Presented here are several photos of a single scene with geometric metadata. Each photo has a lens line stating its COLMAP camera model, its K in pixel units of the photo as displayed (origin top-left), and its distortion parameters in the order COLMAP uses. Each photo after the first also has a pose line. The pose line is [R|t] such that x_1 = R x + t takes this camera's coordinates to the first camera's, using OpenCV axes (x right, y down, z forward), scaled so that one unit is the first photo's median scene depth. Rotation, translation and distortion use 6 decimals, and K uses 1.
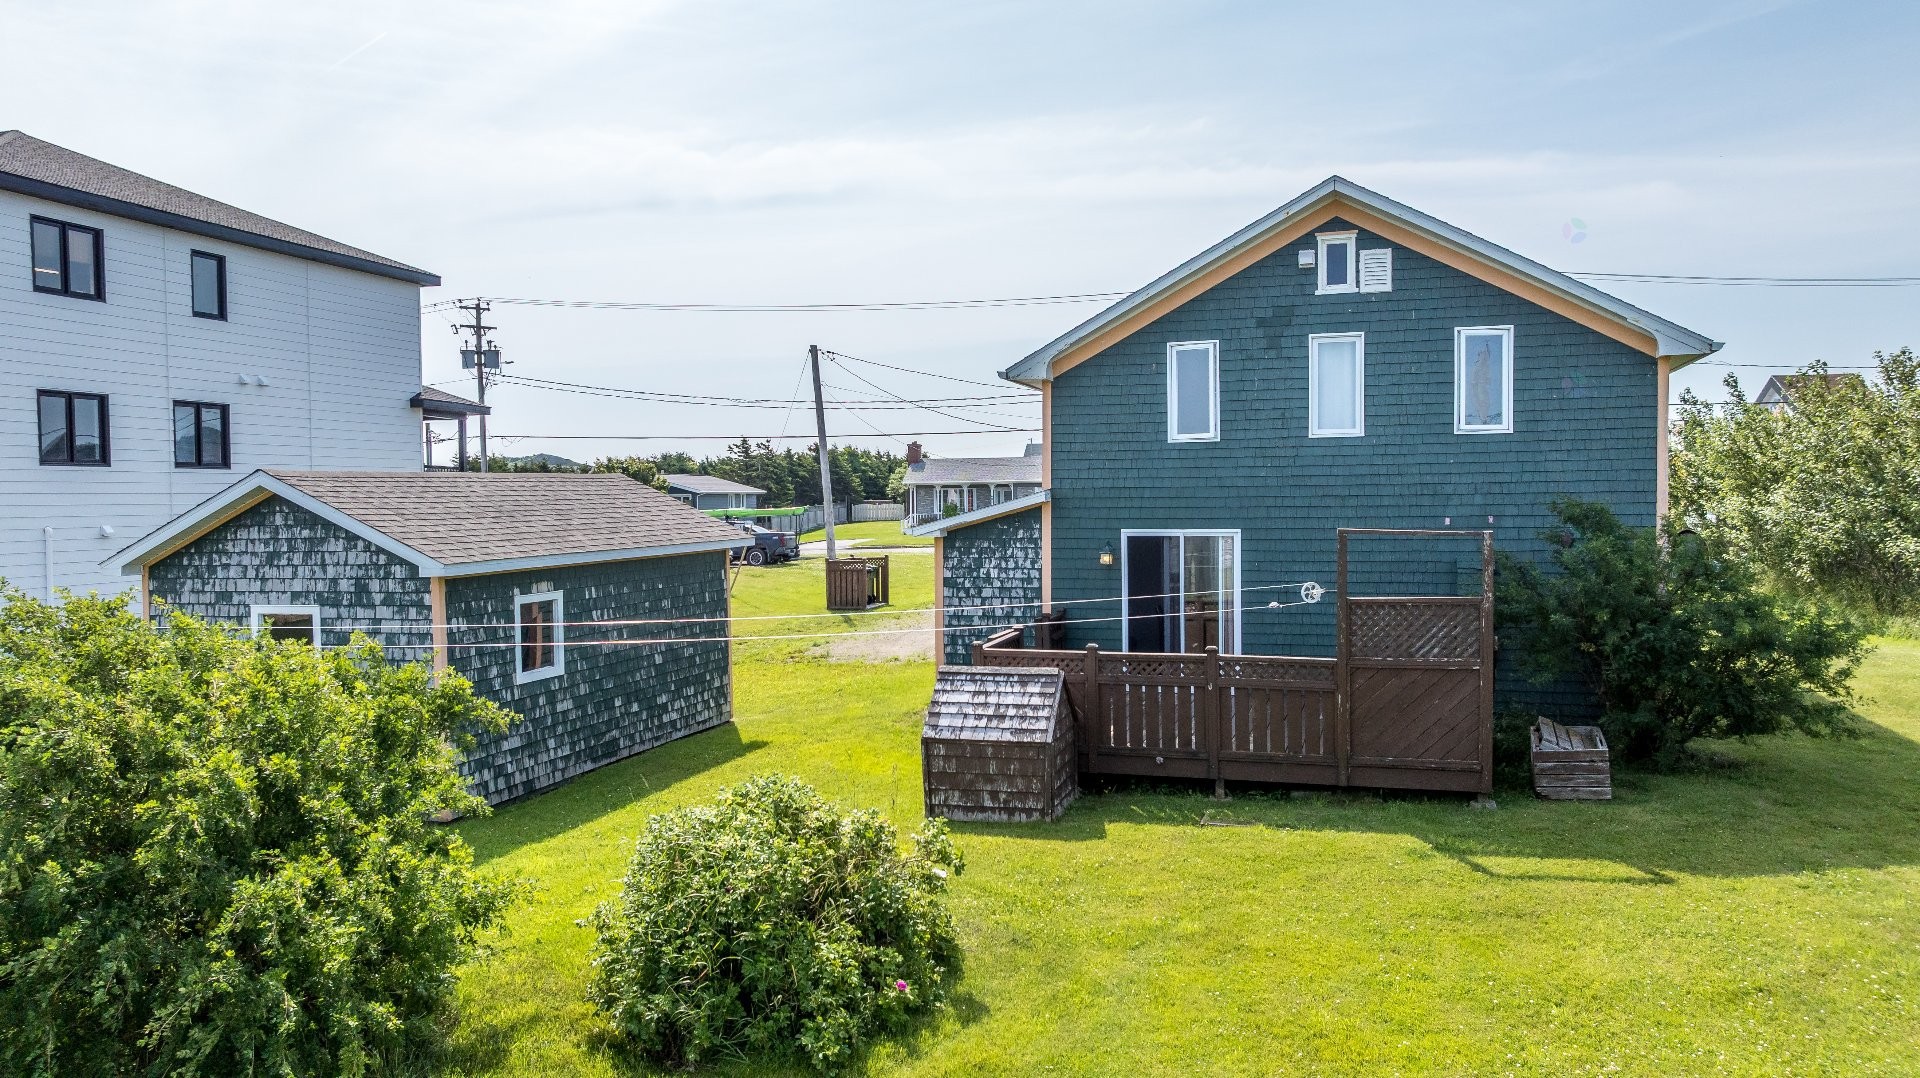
lens RADIAL K [[1356.1, 0, 955.3], [0, 1356.1, 525.5], [0, 0, 1]] dist [-0.023002, 0.010327]
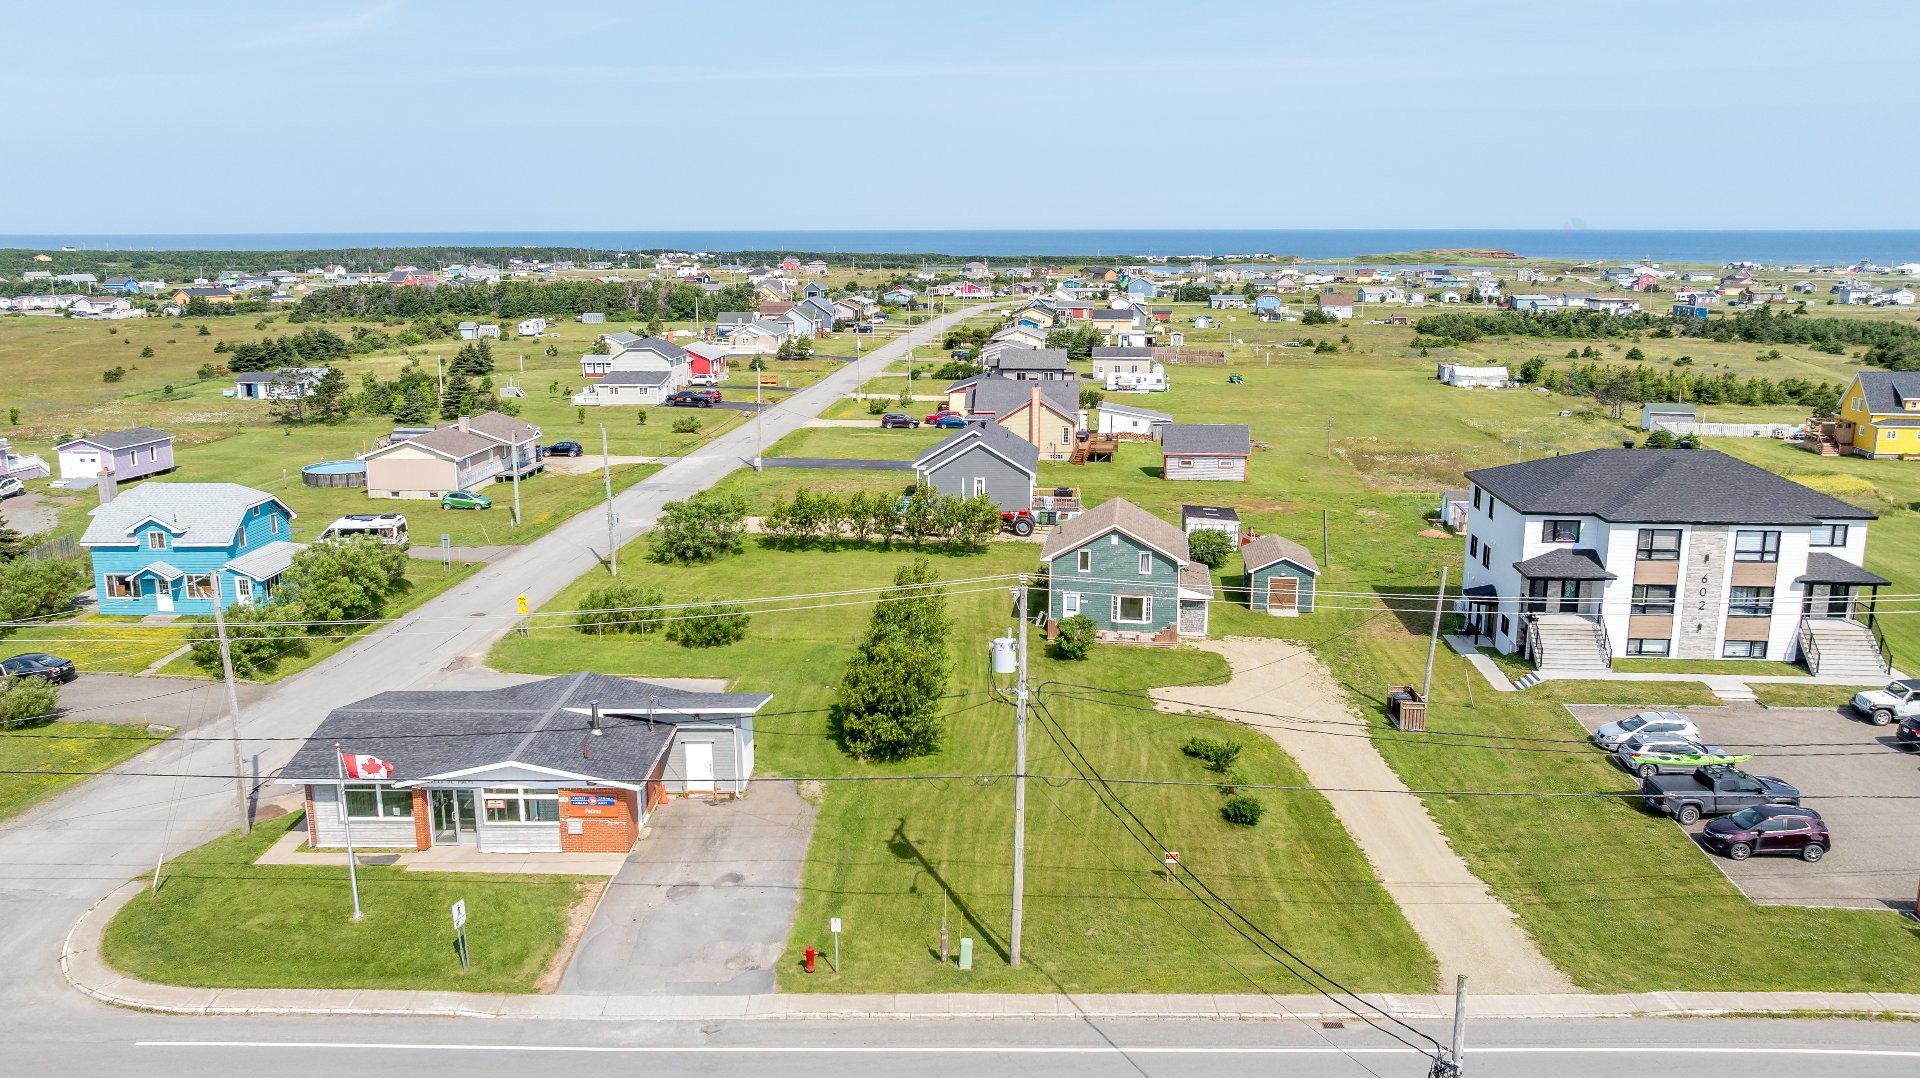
lens RADIAL K [[1427.7, 0, 955.6], [0, 1427.7, 515.5], [0, 0, 1]] dist [-0.016745, -0.005193]
pose [[-0.983892, 0.049837, -0.171675, 1.786536], [0.010402, 0.974687, 0.223333, -1.378073], [0.178460, 0.217950, -0.959505, 5.995360]]
